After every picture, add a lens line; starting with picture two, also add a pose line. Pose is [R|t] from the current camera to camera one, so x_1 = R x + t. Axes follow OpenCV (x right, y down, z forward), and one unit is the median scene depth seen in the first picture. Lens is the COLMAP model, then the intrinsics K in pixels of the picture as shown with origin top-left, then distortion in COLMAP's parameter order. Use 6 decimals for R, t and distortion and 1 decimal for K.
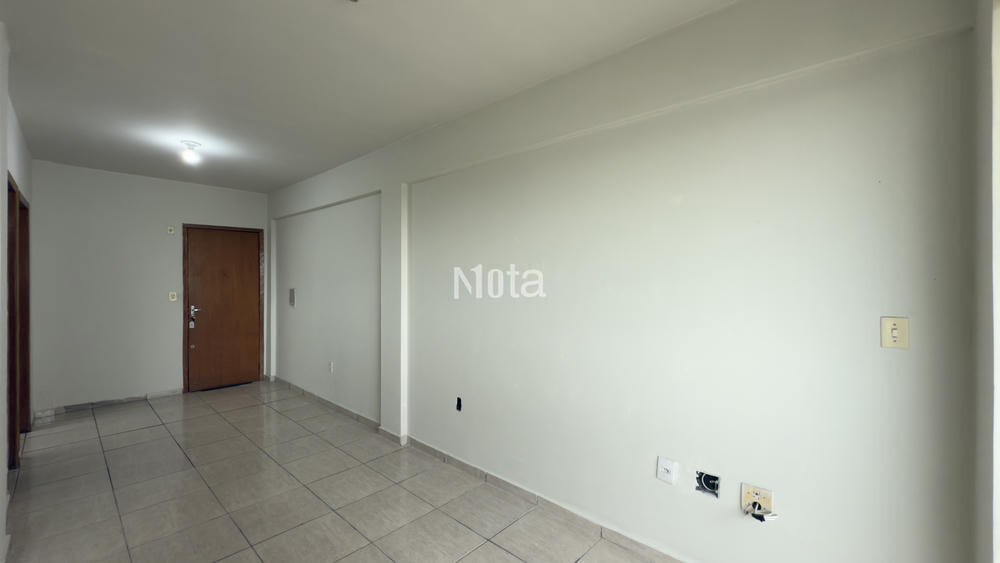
lens RADIAL K [[395.5, 0, 503.4], [0, 395.5, 283.7], [0, 0, 1]] dist [-0.002481, -0.000097]
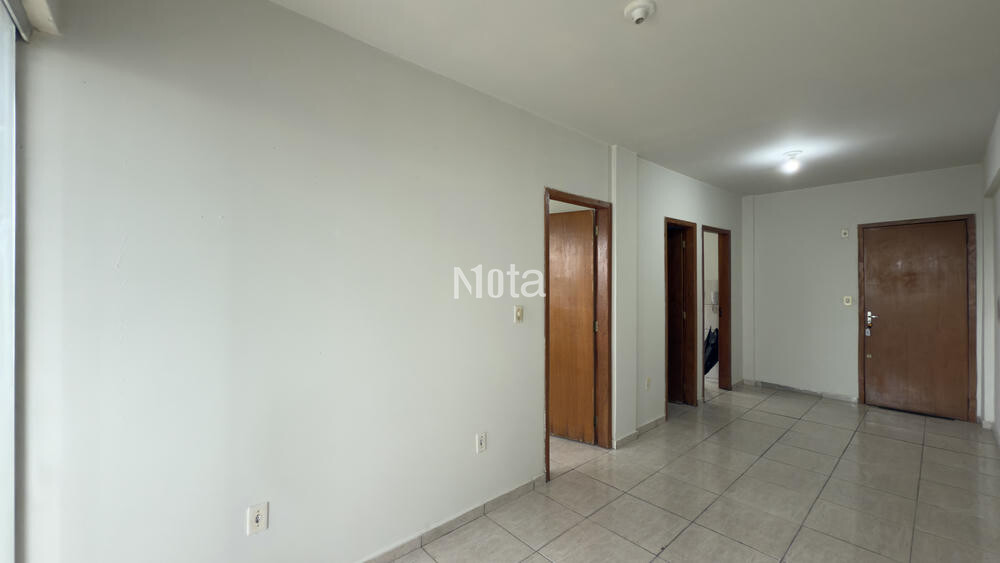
lens RADIAL K [[395.5, 0, 503.5], [0, 395.5, 279.5], [0, 0, 1]] dist [-0.002481, -0.000097]
pose [[-0.109150, -0.012536, -0.993946, 0.230562], [-0.011113, 0.999873, -0.011390, 0.000022], [0.993963, 0.009802, -0.109275, 0.252402]]
